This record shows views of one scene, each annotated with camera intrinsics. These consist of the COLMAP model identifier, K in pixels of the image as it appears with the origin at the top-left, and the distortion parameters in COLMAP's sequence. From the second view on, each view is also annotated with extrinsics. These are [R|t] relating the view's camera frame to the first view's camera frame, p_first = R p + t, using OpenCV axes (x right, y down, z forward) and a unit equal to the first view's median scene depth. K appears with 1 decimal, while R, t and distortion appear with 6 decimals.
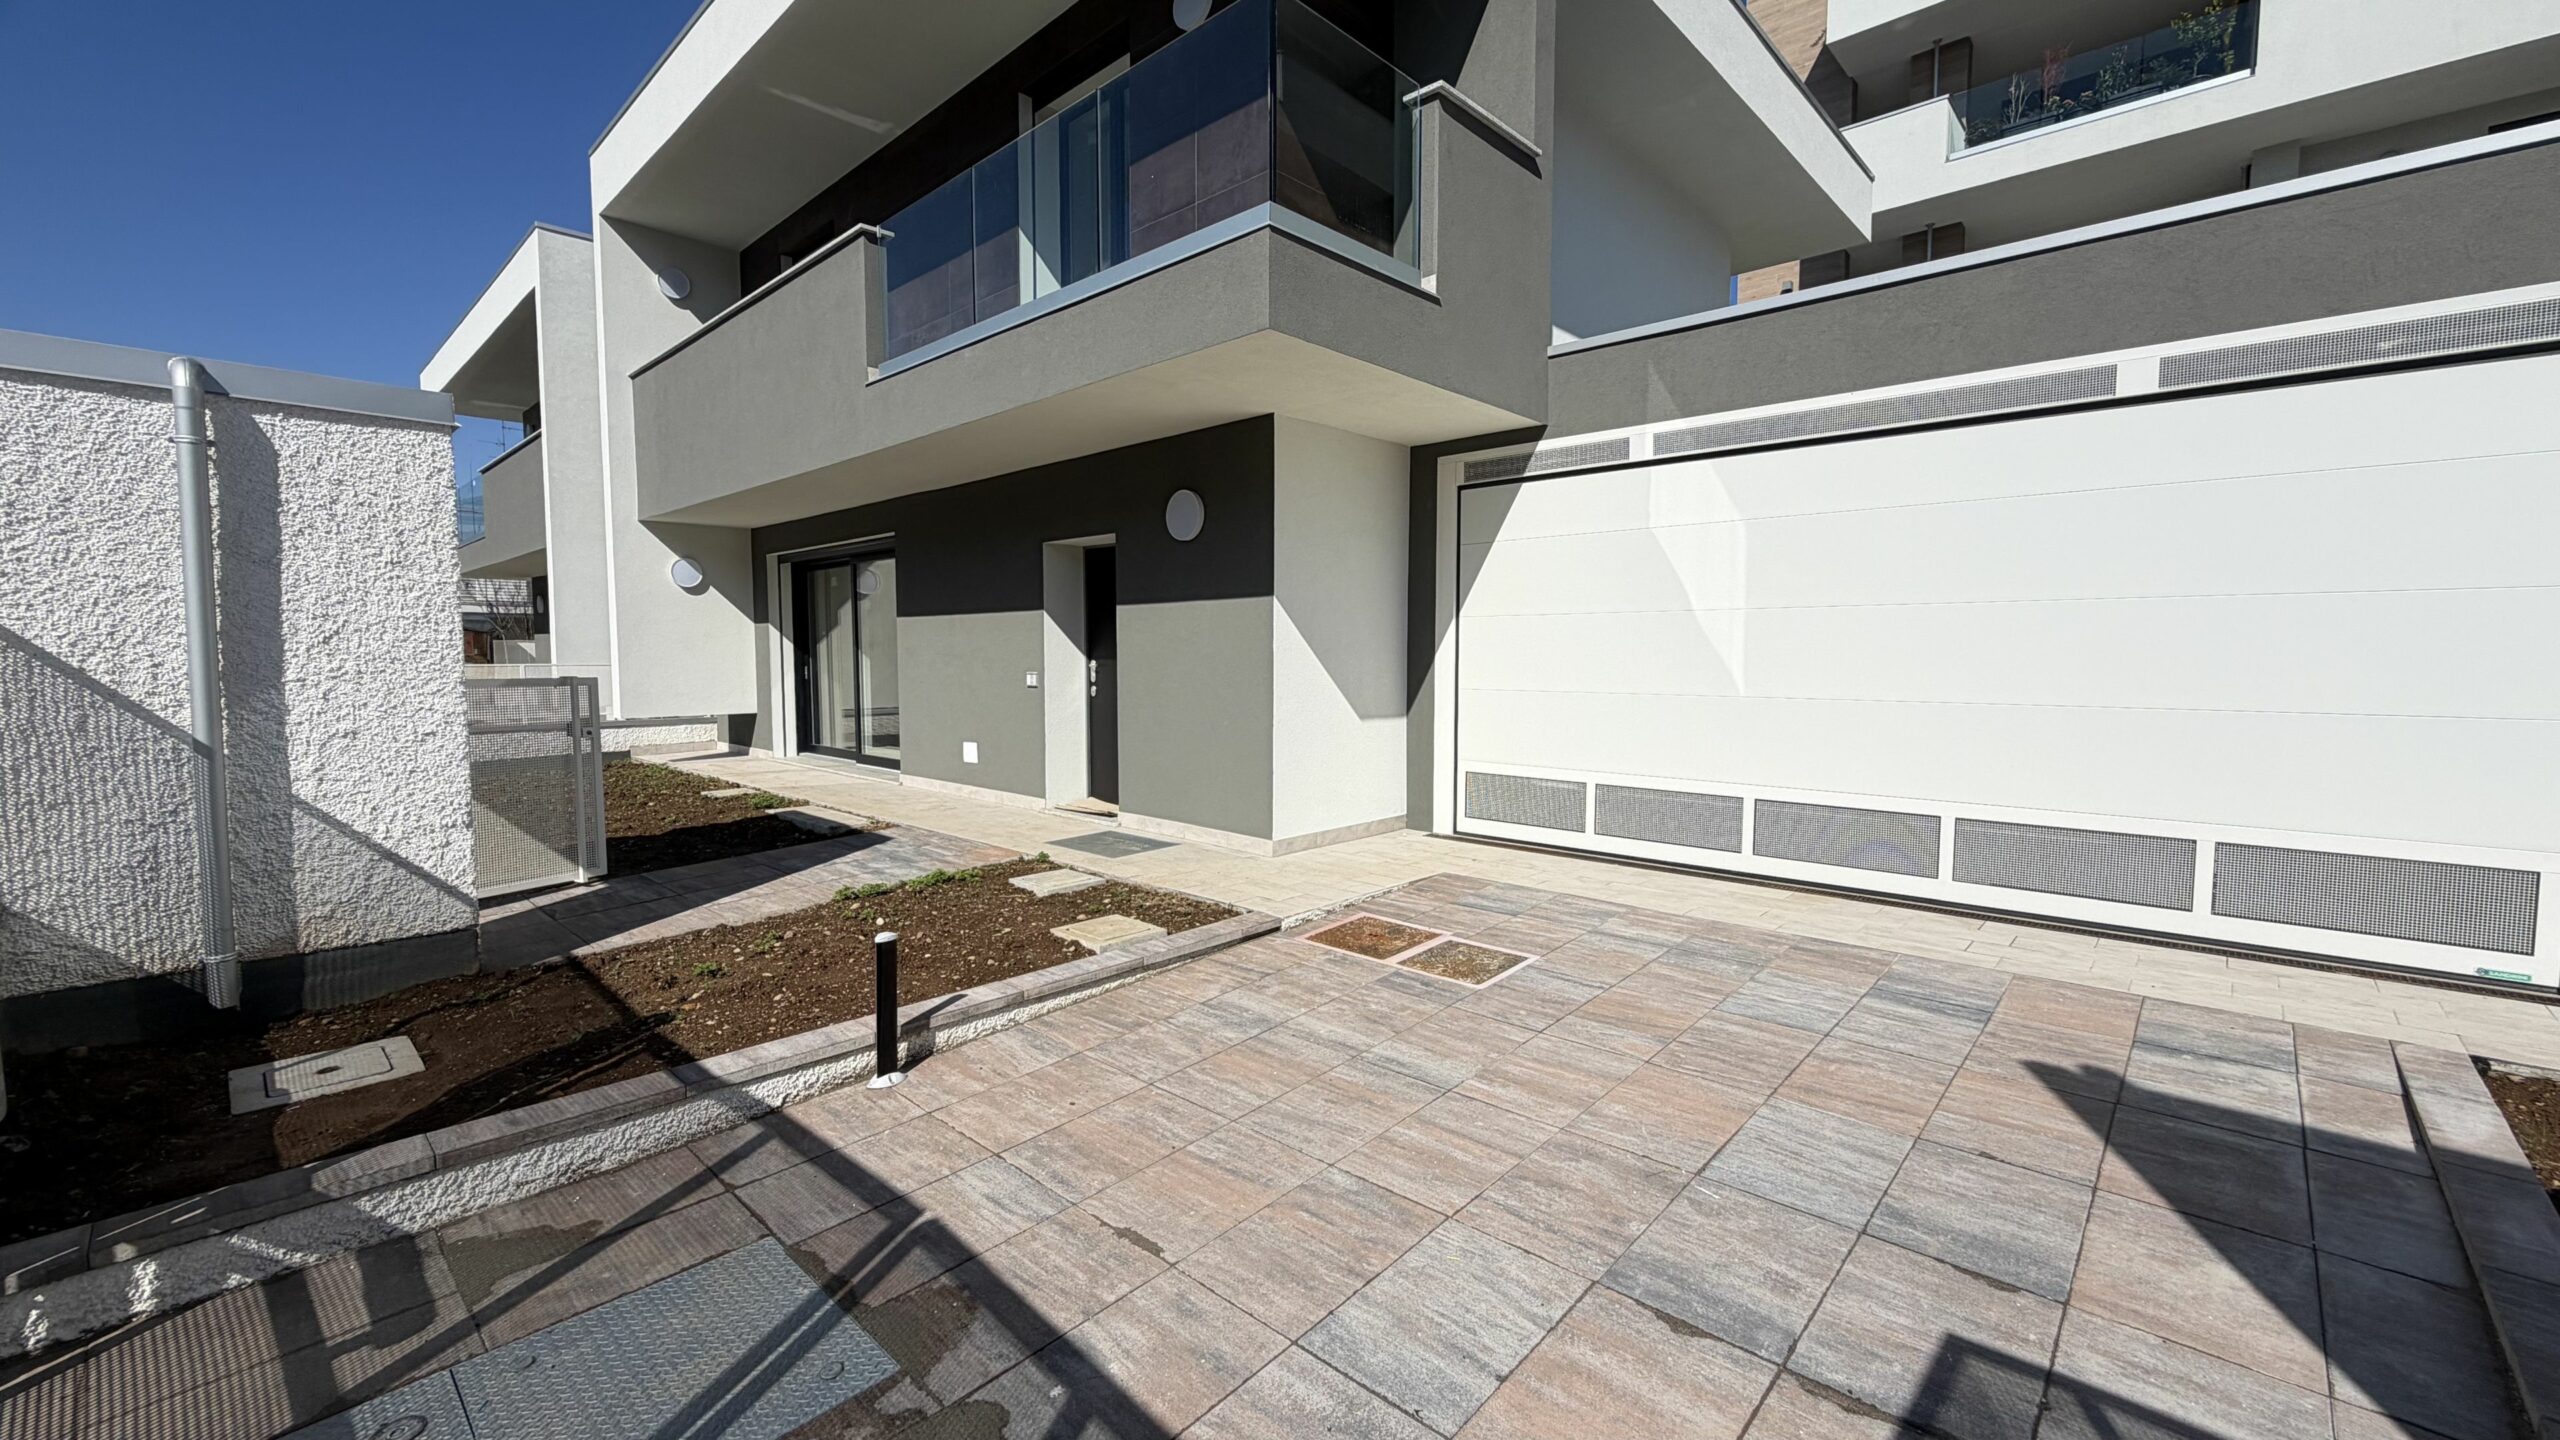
lens RADIAL K [[1016.4, 0, 1270.5], [0, 1016.4, 717.9], [0, 0, 1]] dist [0.001518, 0.000413]
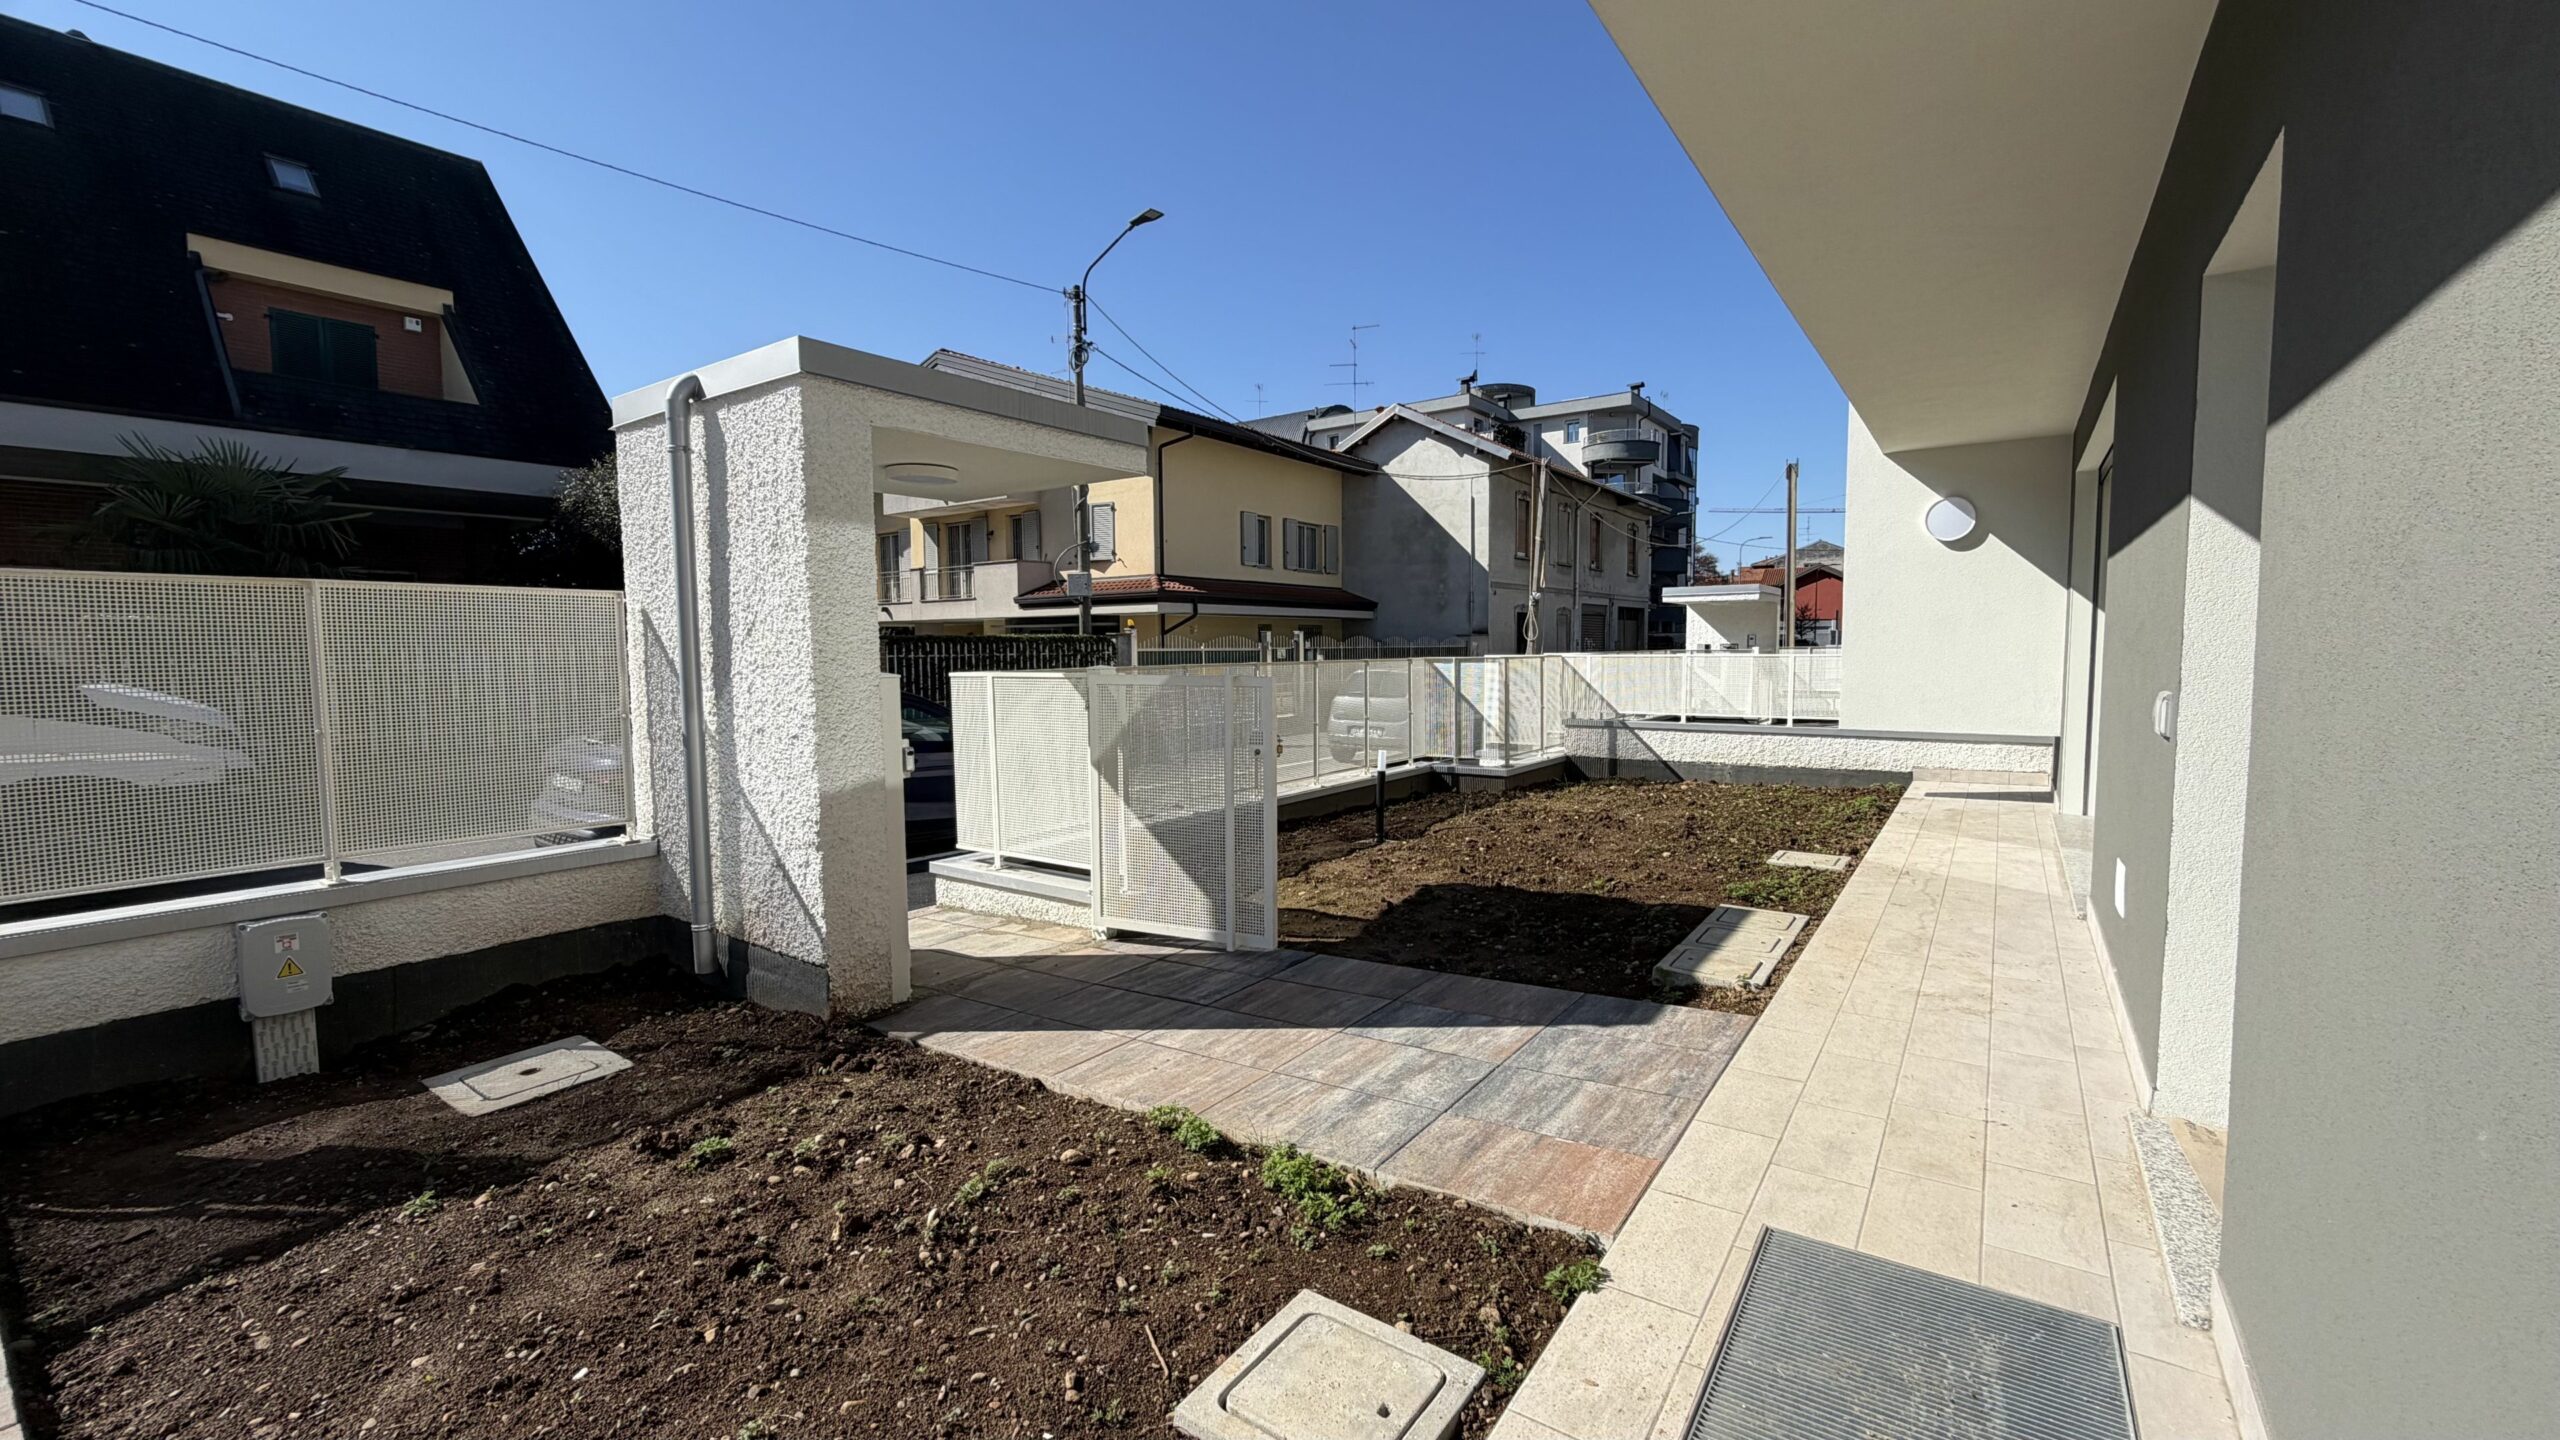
lens RADIAL K [[1016.4, 0, 1279.7], [0, 1016.4, 719.2], [0, 0, 1]] dist [0.001518, 0.000413]
pose [[0.133025, 0.069801, -0.988652, 0.087970], [-0.055992, 0.996453, 0.062818, -0.071566], [0.989530, 0.047000, 0.136462, 1.185002]]
